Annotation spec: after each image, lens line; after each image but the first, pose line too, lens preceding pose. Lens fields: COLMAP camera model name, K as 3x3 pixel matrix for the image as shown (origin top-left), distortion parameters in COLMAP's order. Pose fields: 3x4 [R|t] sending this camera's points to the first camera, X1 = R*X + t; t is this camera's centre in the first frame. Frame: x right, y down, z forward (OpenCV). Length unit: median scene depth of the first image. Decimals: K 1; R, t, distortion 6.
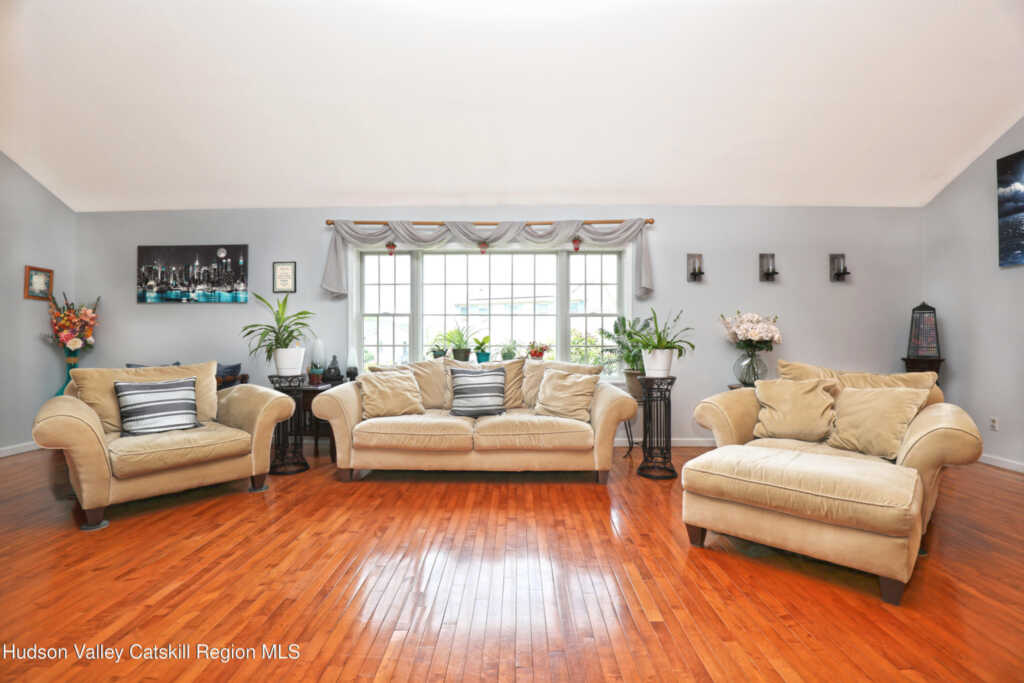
lens RADIAL K [[480.1, 0, 511.6], [0, 480.1, 341.9], [0, 0, 1]] dist [-0.036710, 0.004952]
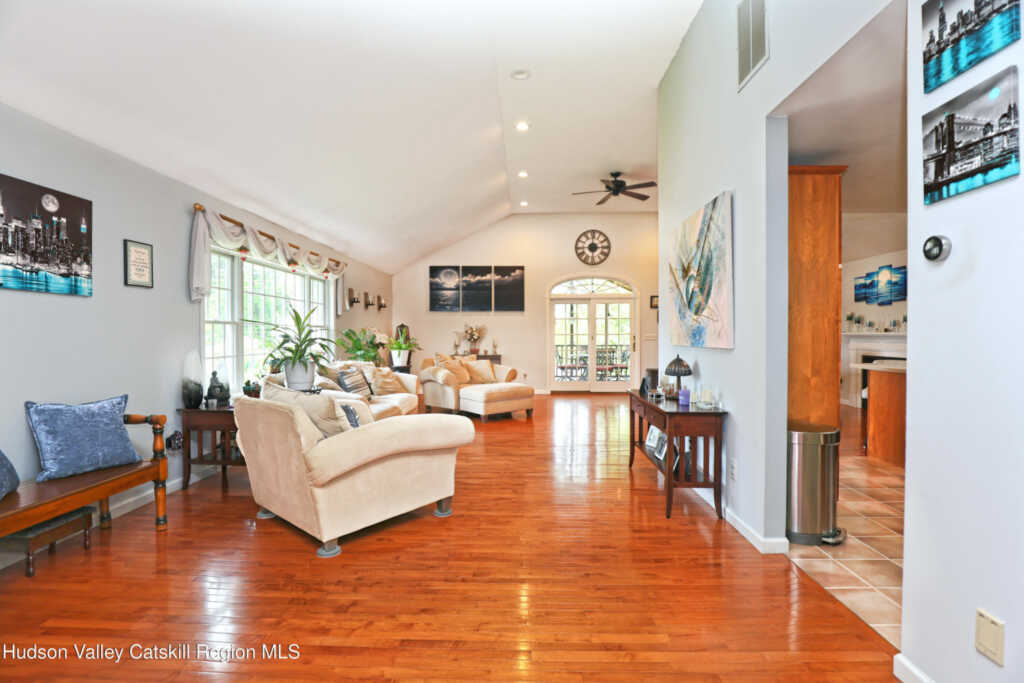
lens RADIAL K [[480.1, 0, 520.0], [0, 480.1, 338.9], [0, 0, 1]] dist [-0.036710, 0.004952]
pose [[-0.008547, -0.009286, 0.999920, -1.161086], [-0.003012, 0.999953, 0.009260, -0.036303], [-0.999959, -0.002933, -0.008574, 0.455307]]
